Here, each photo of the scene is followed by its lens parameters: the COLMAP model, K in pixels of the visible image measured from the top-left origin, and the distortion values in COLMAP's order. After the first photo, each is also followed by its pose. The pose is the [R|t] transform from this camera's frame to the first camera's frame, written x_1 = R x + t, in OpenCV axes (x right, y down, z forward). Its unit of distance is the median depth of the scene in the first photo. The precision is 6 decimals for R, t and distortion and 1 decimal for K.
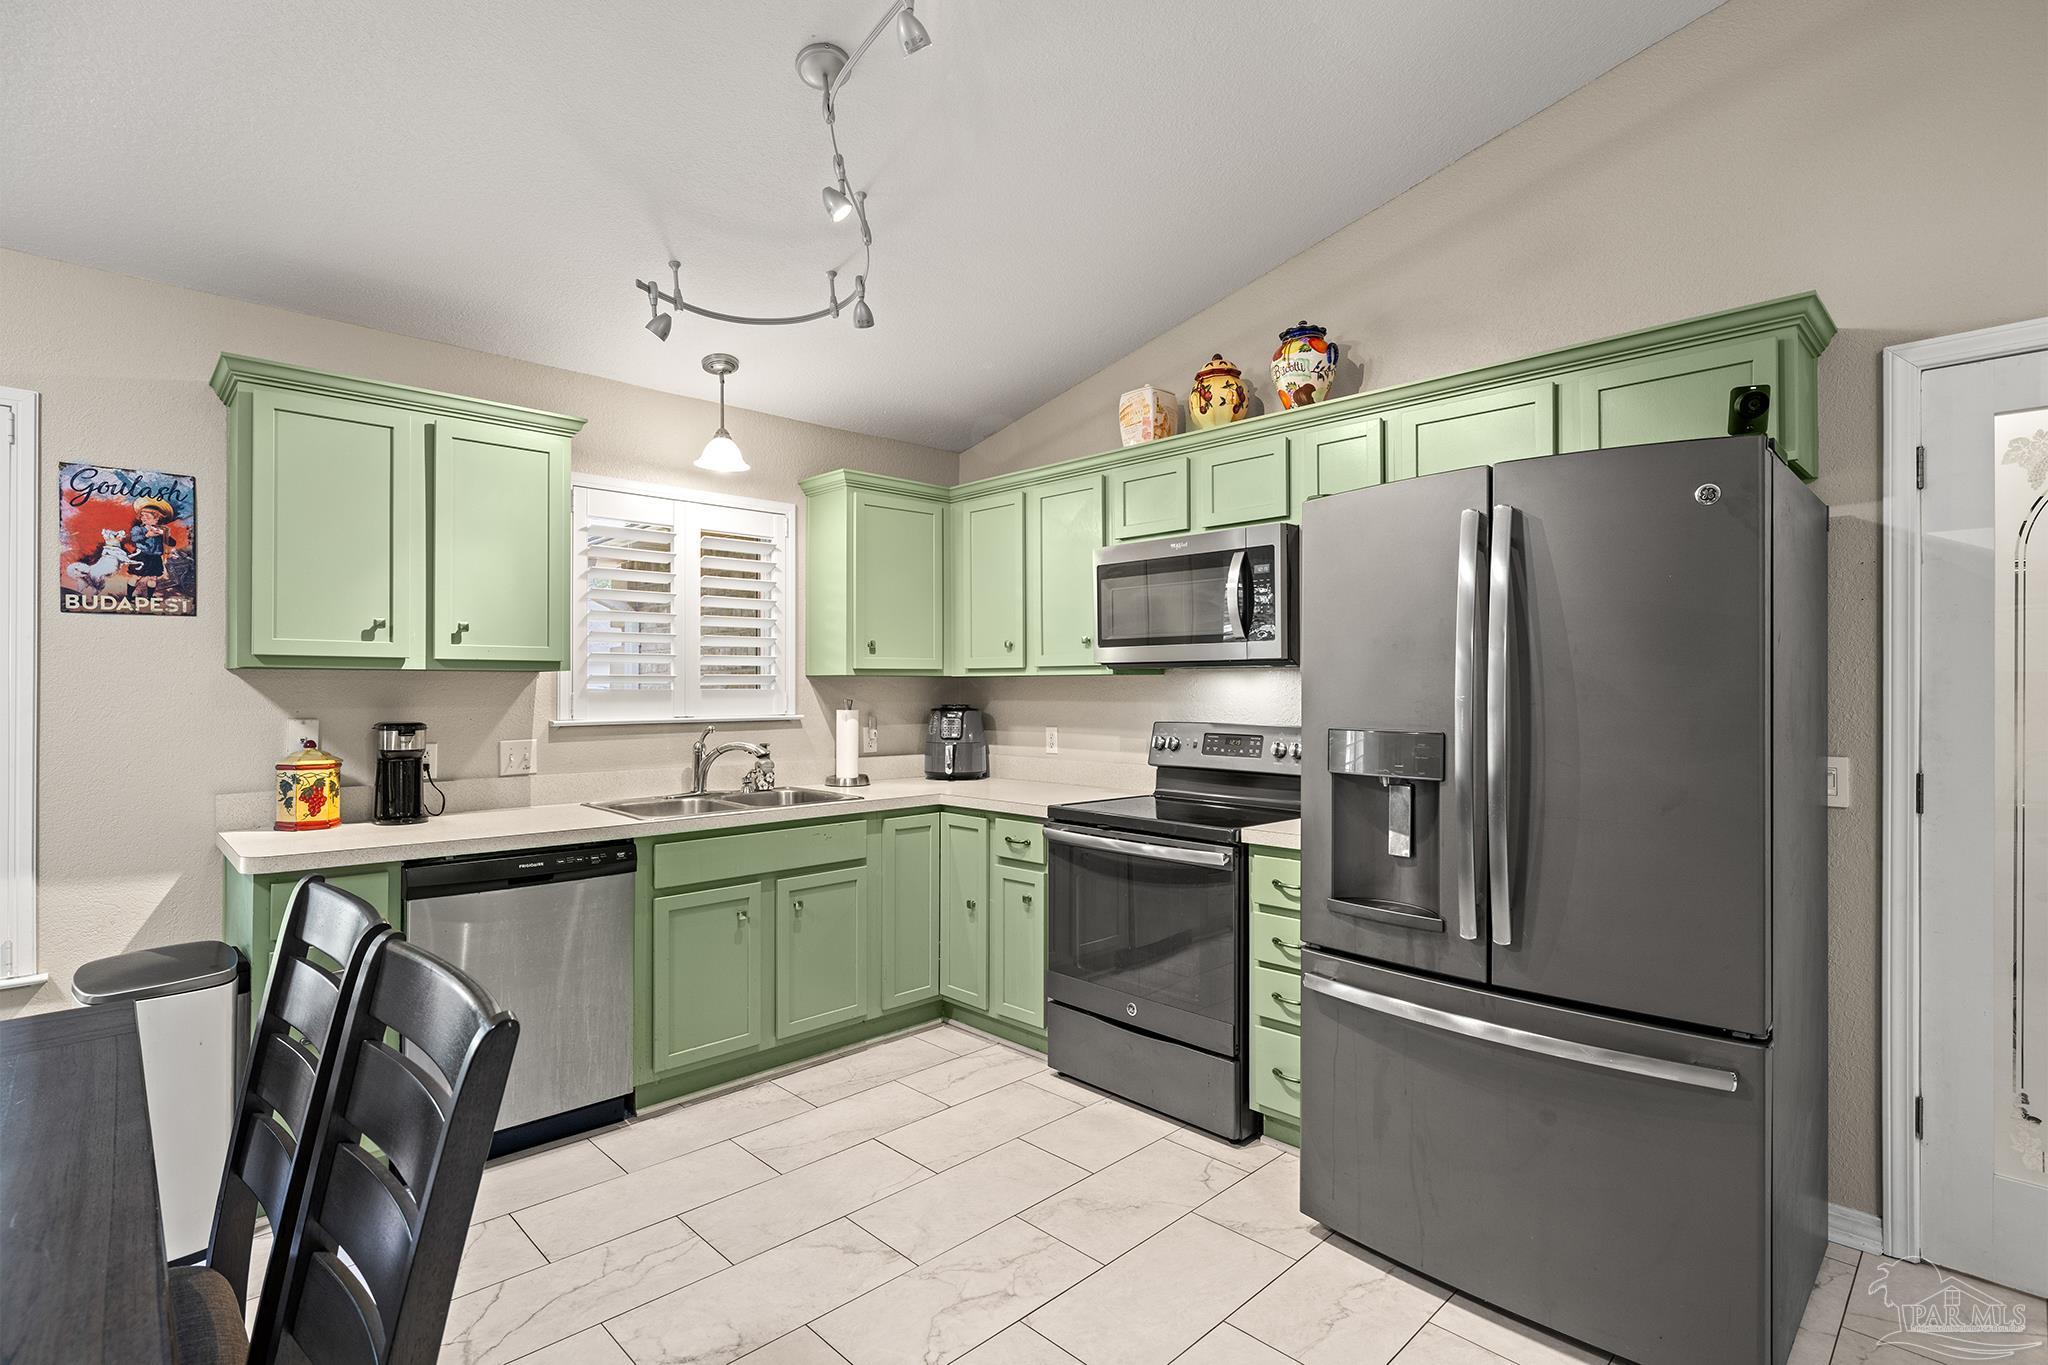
lens RADIAL K [[972.5, 0, 1034.9], [0, 972.5, 680.0], [0, 0, 1]] dist [-0.005444, -0.000133]
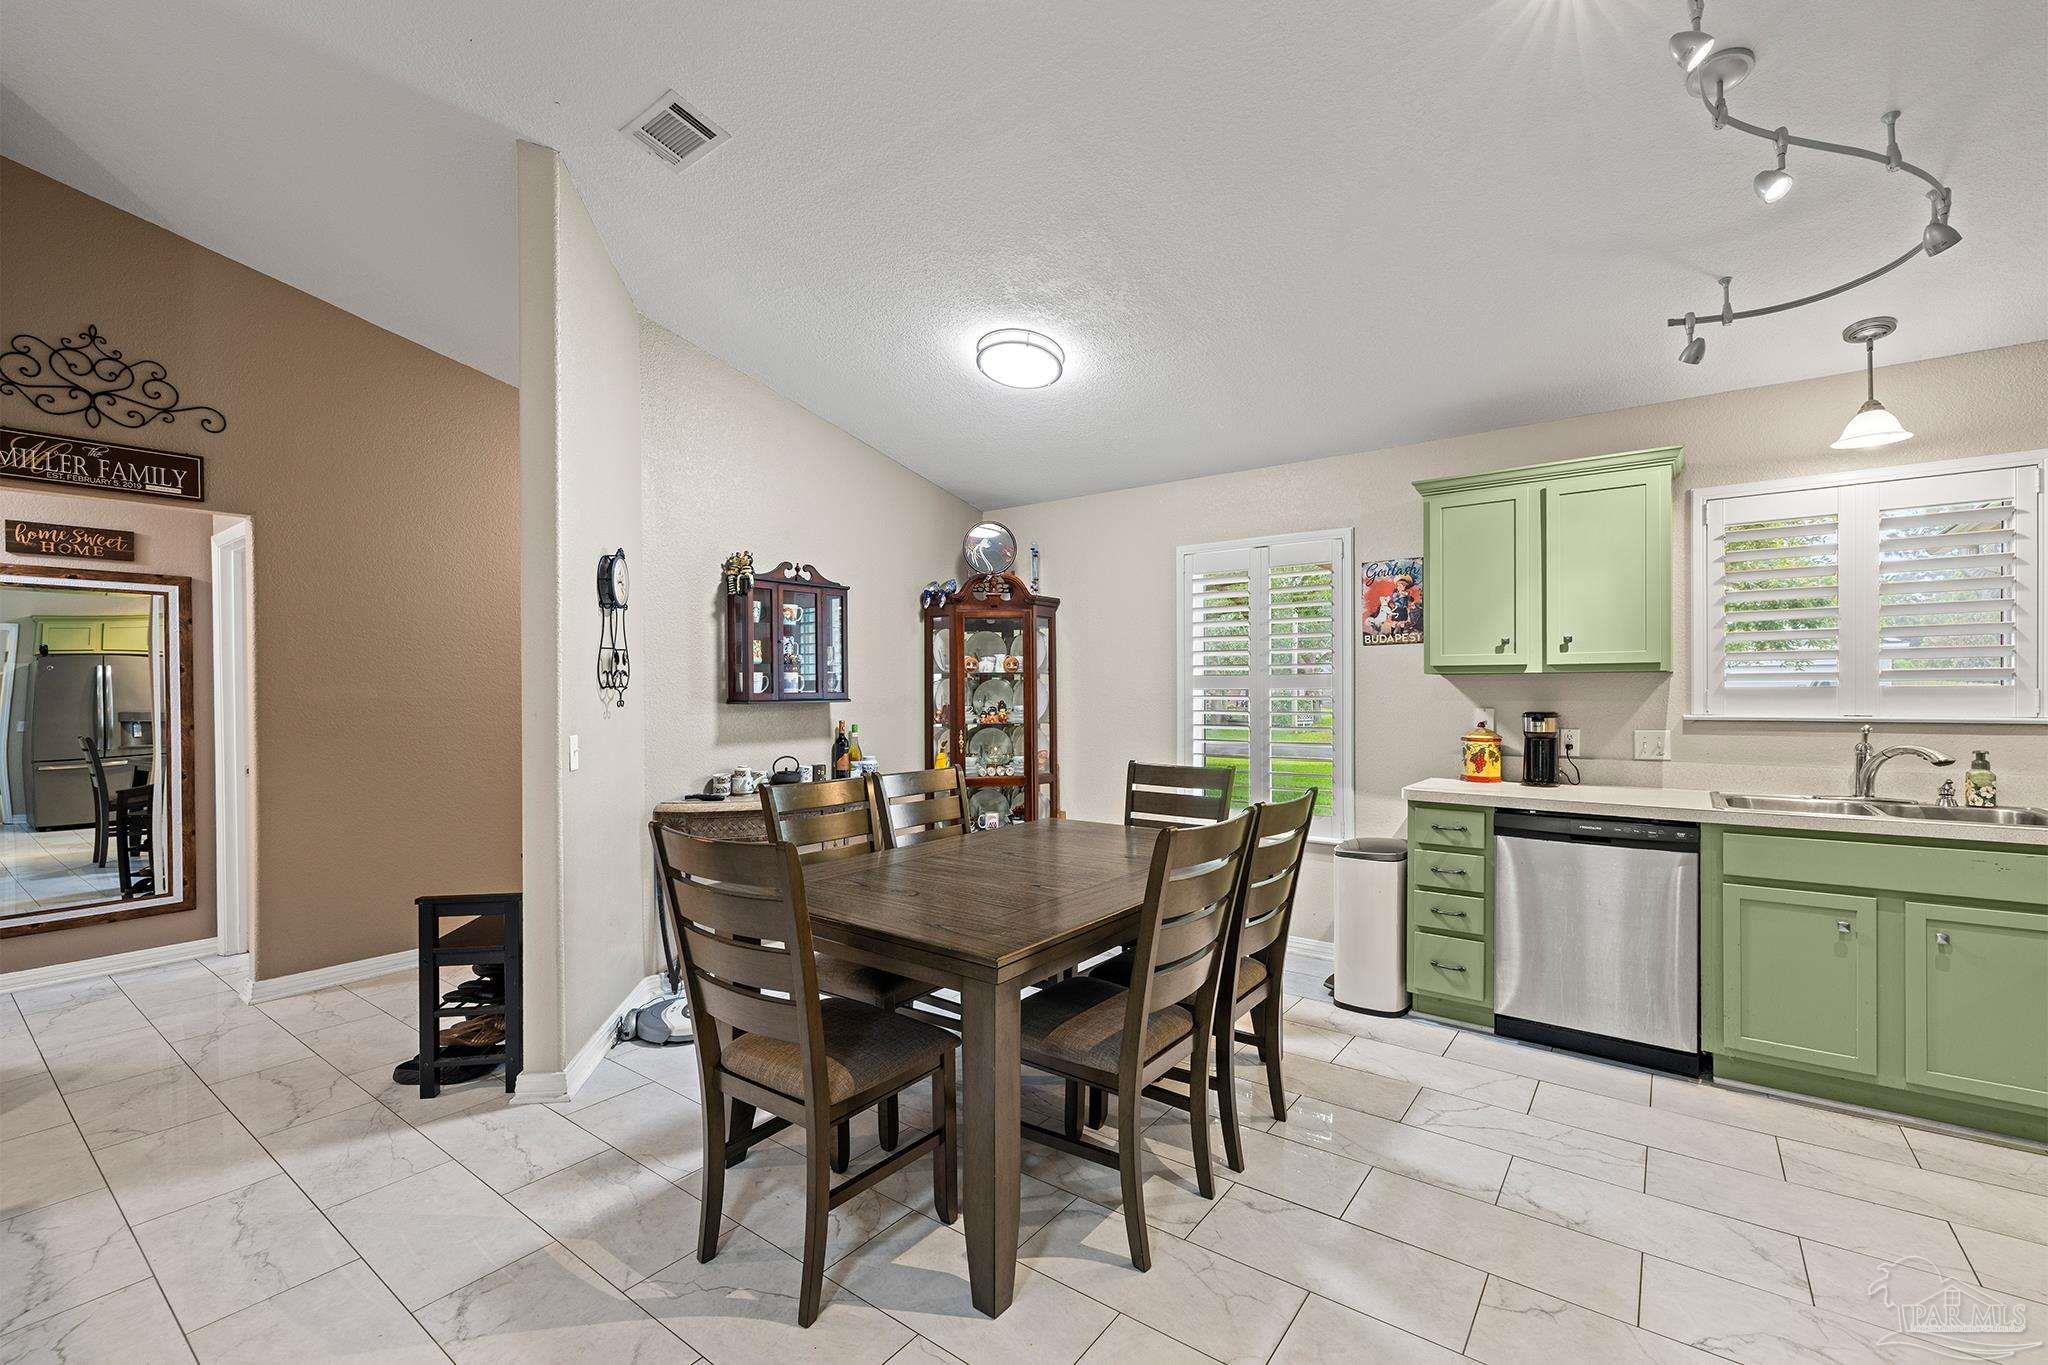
lens RADIAL K [[862.2, 0, 1024.9], [0, 862.2, 696.3], [0, 0, 1]] dist [0.003875, -0.000854]
pose [[0.157088, 0.005717, -0.987568, 0.433664], [0.011213, 0.999908, 0.007573, 0.004945], [0.987521, -0.012263, 0.157009, 0.101830]]
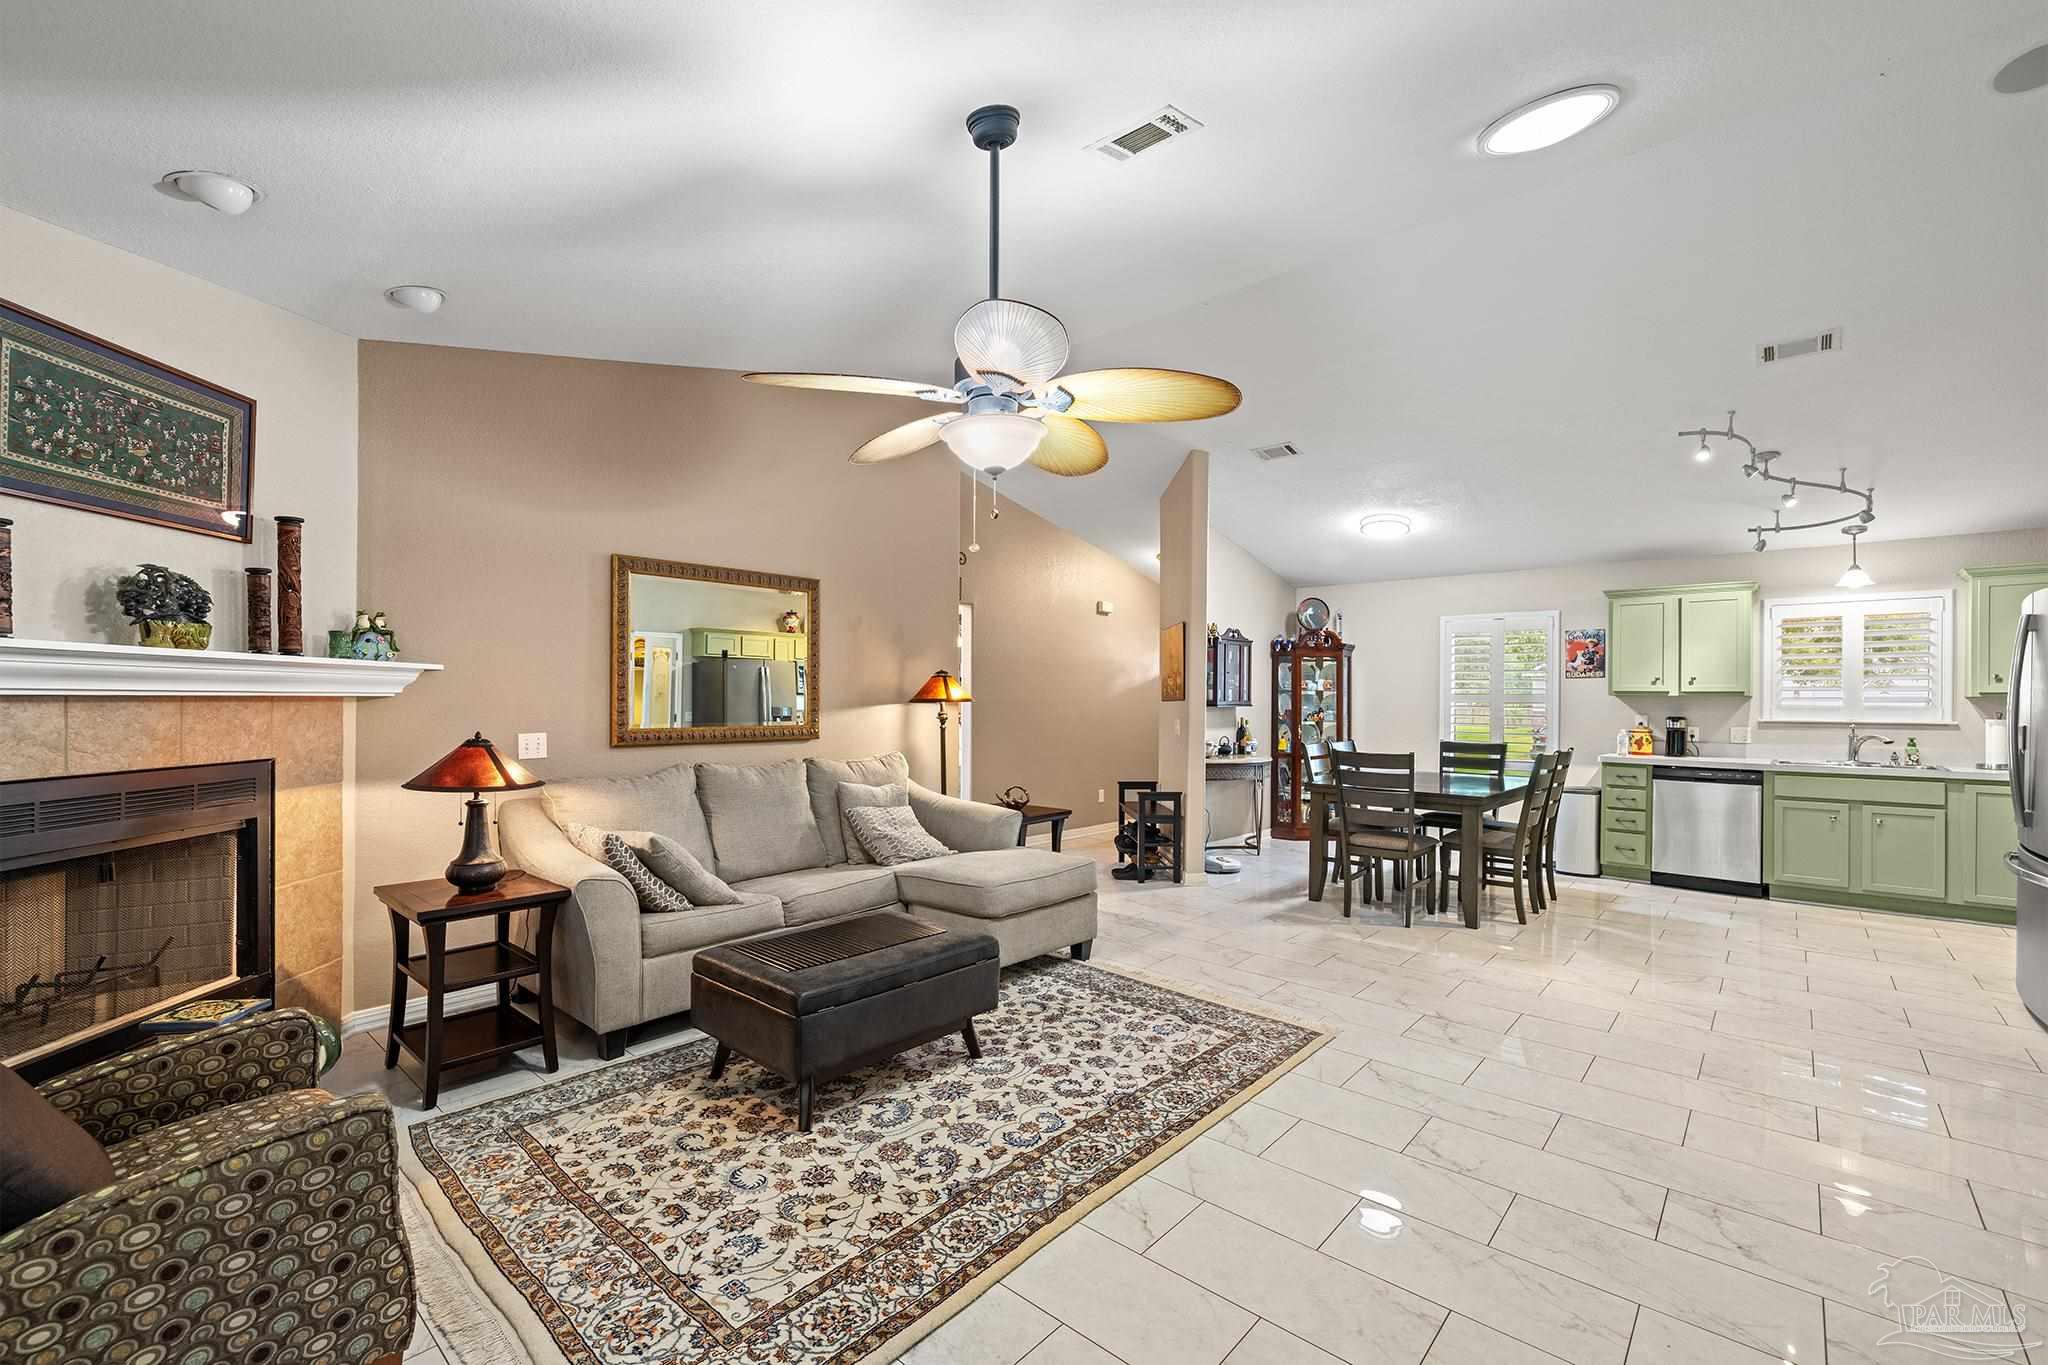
lens RADIAL K [[862.2, 0, 1017.5], [0, 862.2, 702.7], [0, 0, 1]] dist [0.003875, -0.000854]
pose [[0.073511, 0.001734, -0.997293, 1.469474], [-0.001967, 0.999997, 0.001594, 0.007516], [0.997292, 0.001844, 0.073514, -0.872005]]
